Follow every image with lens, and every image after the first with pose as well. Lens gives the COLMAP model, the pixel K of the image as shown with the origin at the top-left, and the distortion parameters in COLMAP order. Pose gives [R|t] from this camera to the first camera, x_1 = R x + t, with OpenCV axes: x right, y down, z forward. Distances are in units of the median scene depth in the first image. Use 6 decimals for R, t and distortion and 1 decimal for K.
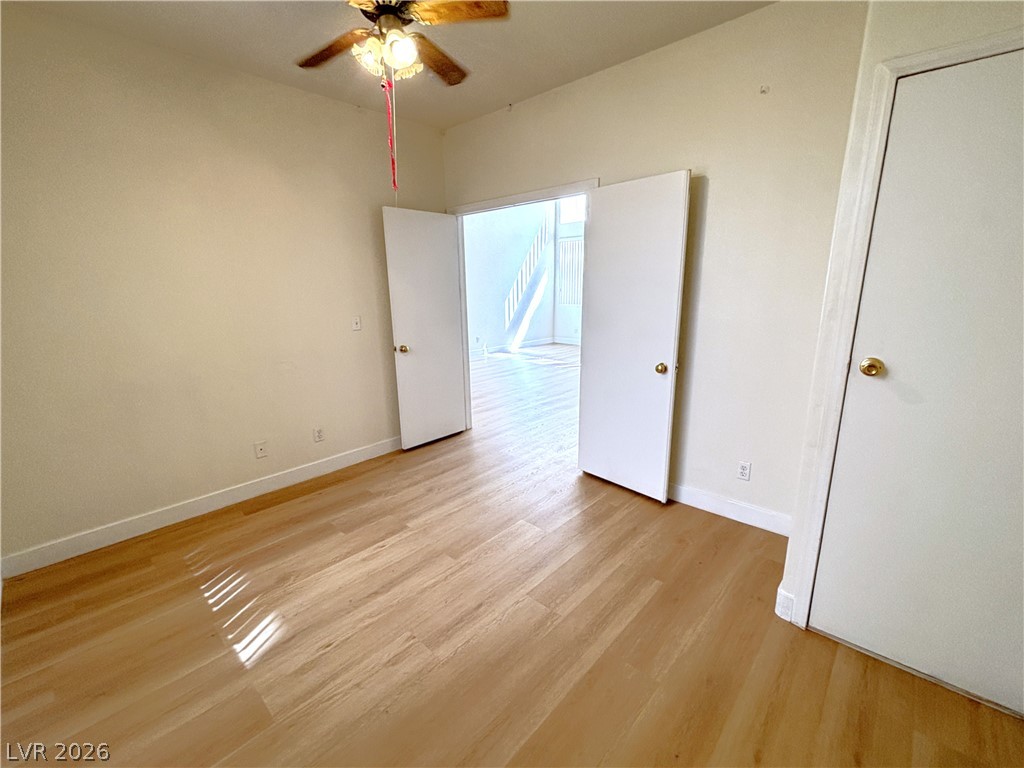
lens RADIAL K [[433.6, 0, 512.0], [0, 433.6, 384.0], [0, 0, 1]] dist [0.001013, -0.000256]
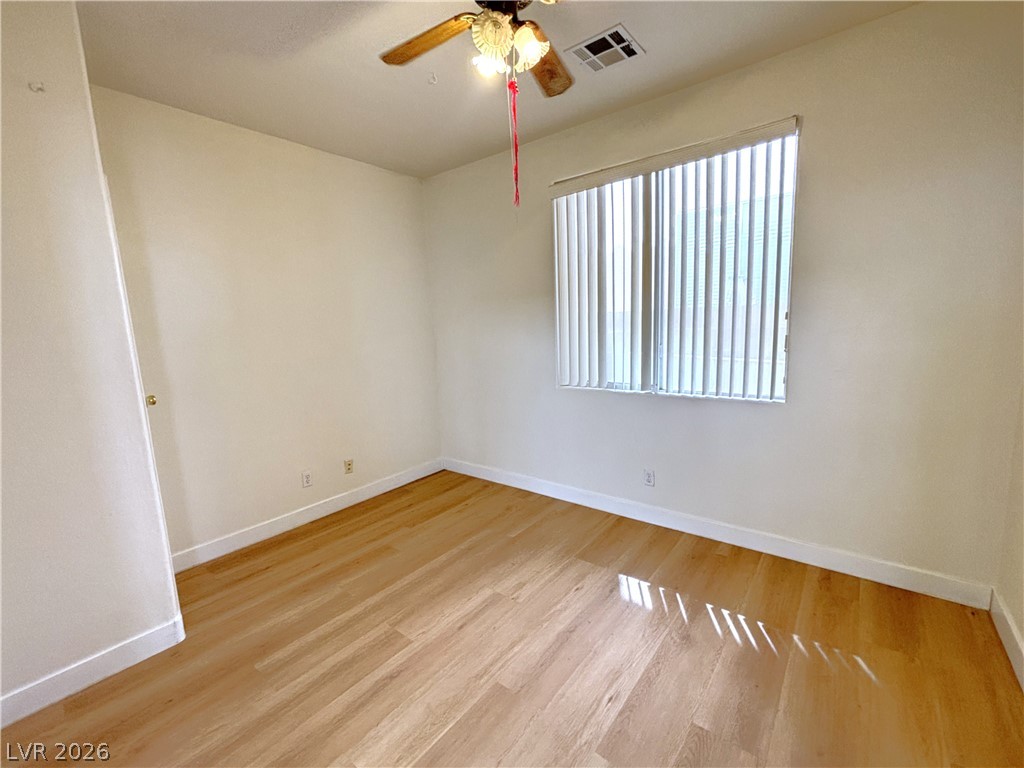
lens RADIAL K [[433.6, 0, 512.0], [0, 433.6, 384.0], [0, 0, 1]] dist [0.001013, -0.000256]
pose [[-0.995280, 0.070121, -0.067086, -0.178196], [0.040178, 0.927011, 0.372875, -0.438068], [0.088336, 0.368419, -0.925453, 1.872216]]
